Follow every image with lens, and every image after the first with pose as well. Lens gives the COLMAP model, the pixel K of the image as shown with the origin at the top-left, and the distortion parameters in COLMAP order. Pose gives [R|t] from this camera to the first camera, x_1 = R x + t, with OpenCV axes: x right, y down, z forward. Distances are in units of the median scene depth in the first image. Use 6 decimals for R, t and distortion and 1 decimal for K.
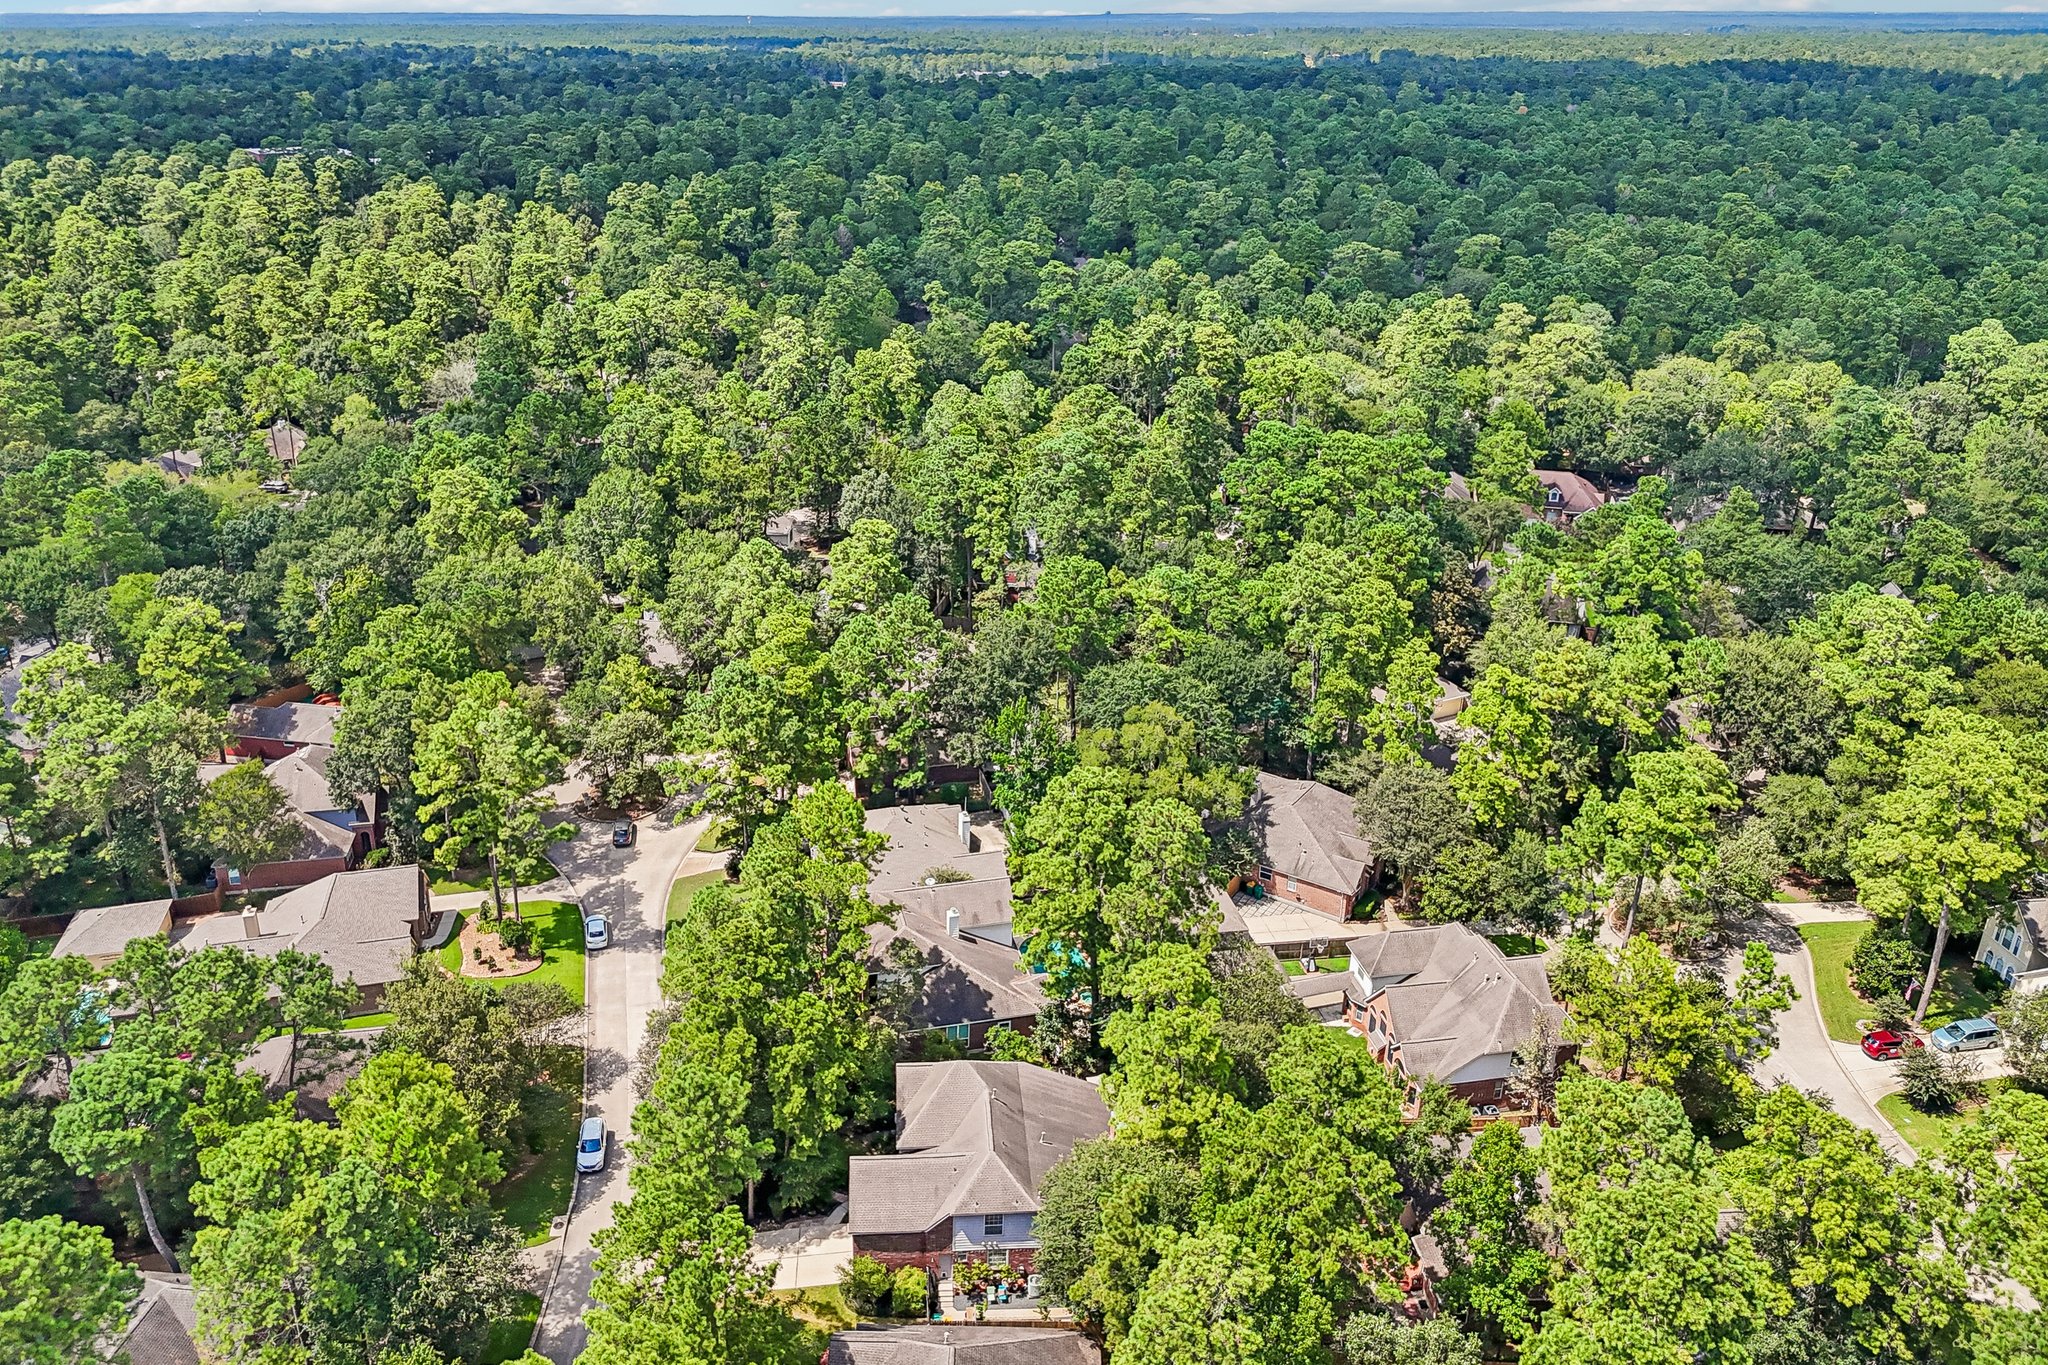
lens RADIAL K [[1648.0, 0, 1024.0], [0, 1648.0, 682.5], [0, 0, 1]] dist [0.048463, -0.004185]
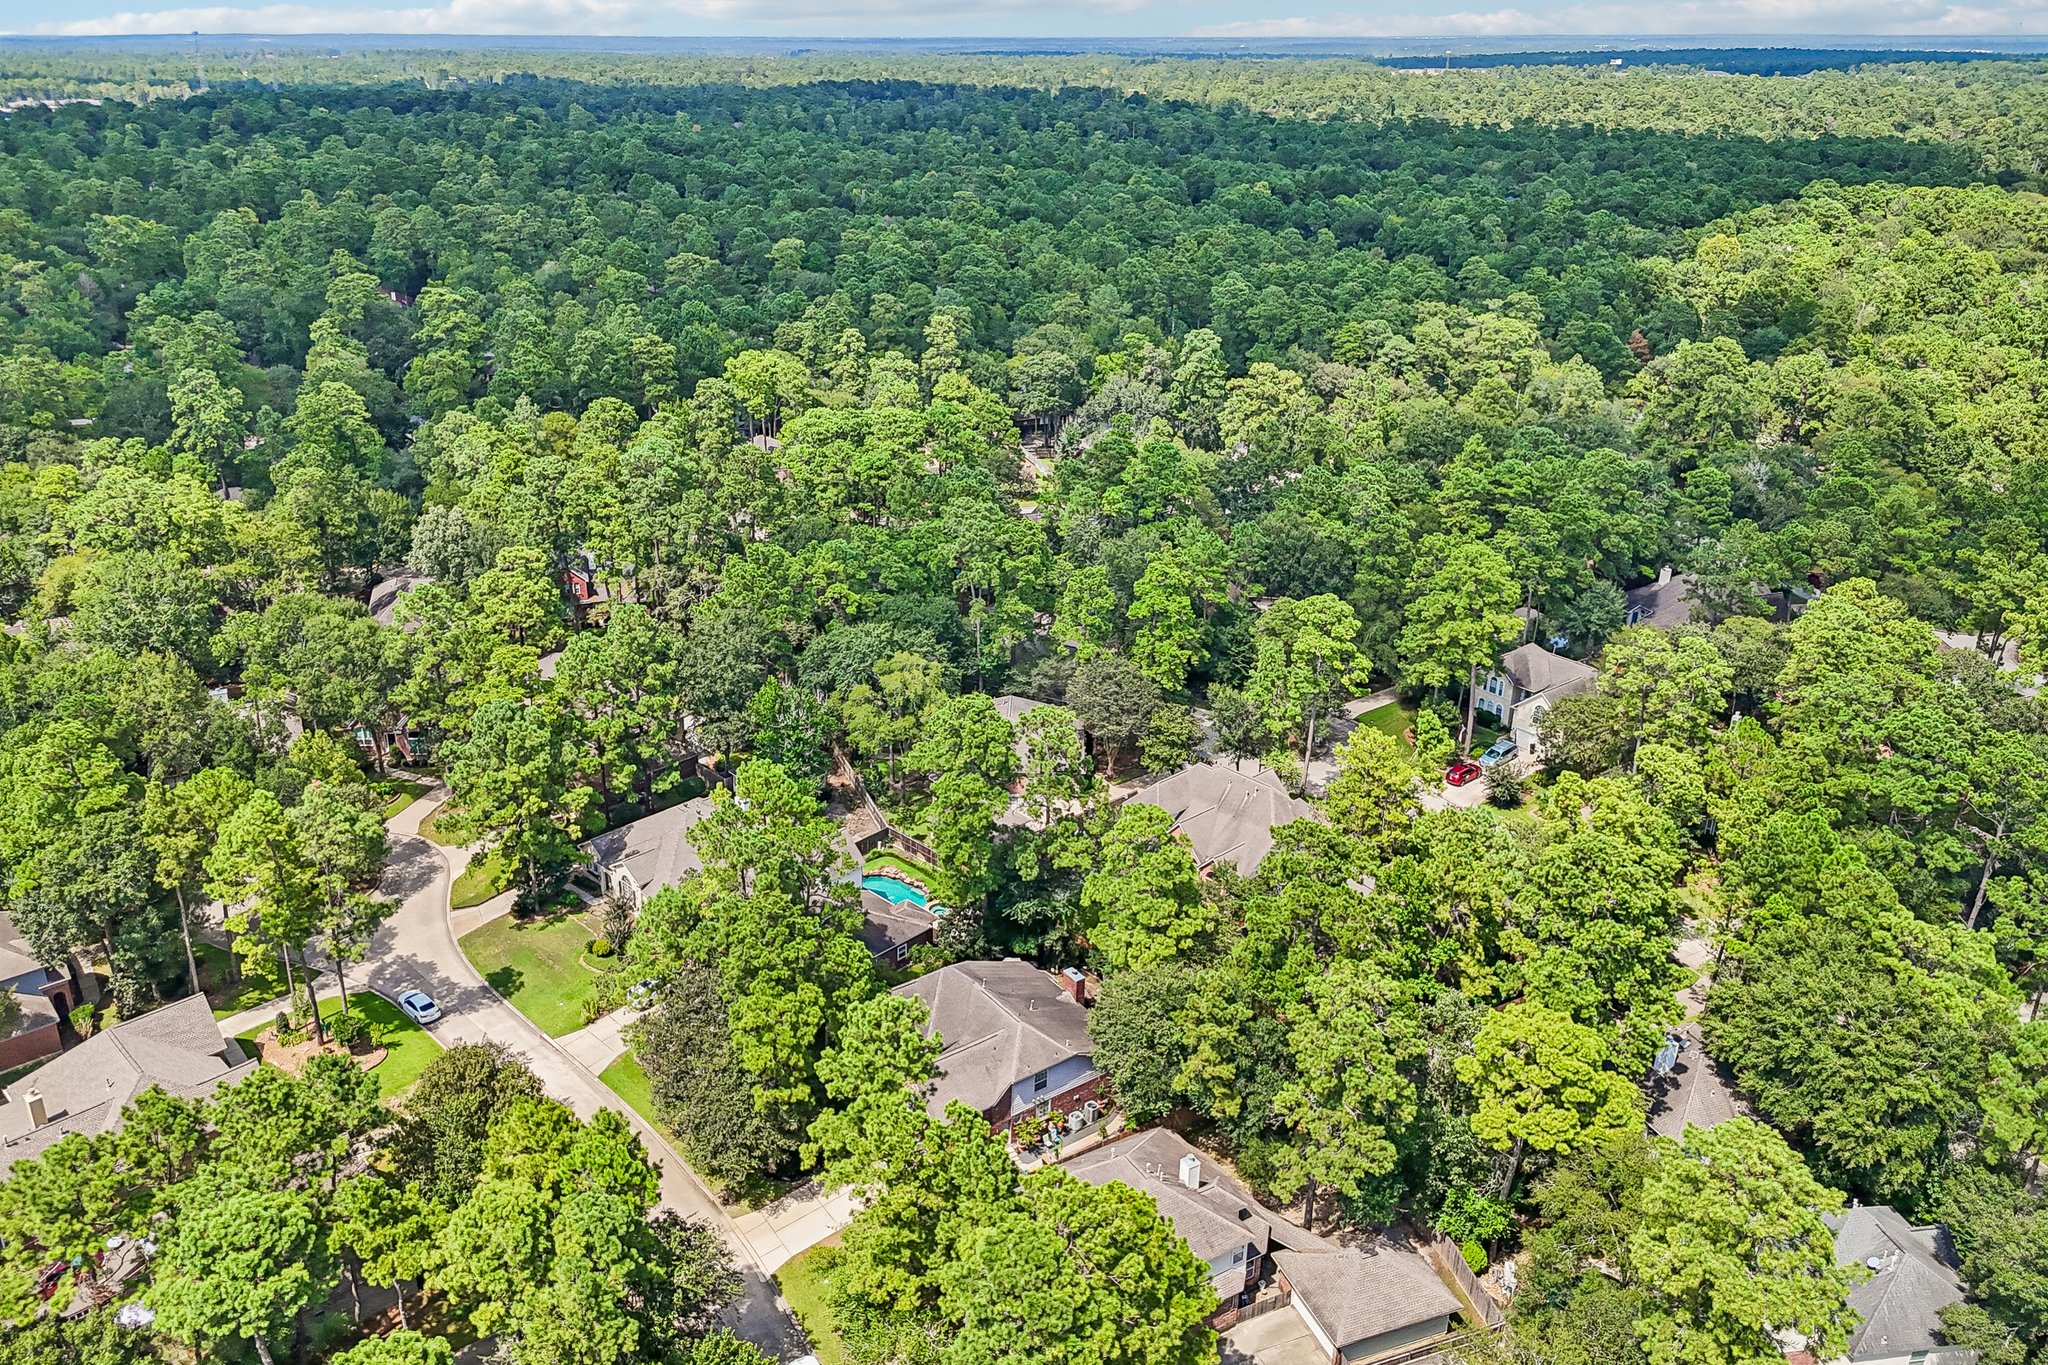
lens RADIAL K [[1648.0, 0, 1024.0], [0, 1648.0, 682.5], [0, 0, 1]] dist [0.048463, -0.004185]
pose [[0.833141, -0.205800, 0.513344, -0.433377], [0.211525, 0.976191, 0.048057, -0.002920], [-0.511012, 0.068547, 0.856836, -0.005416]]
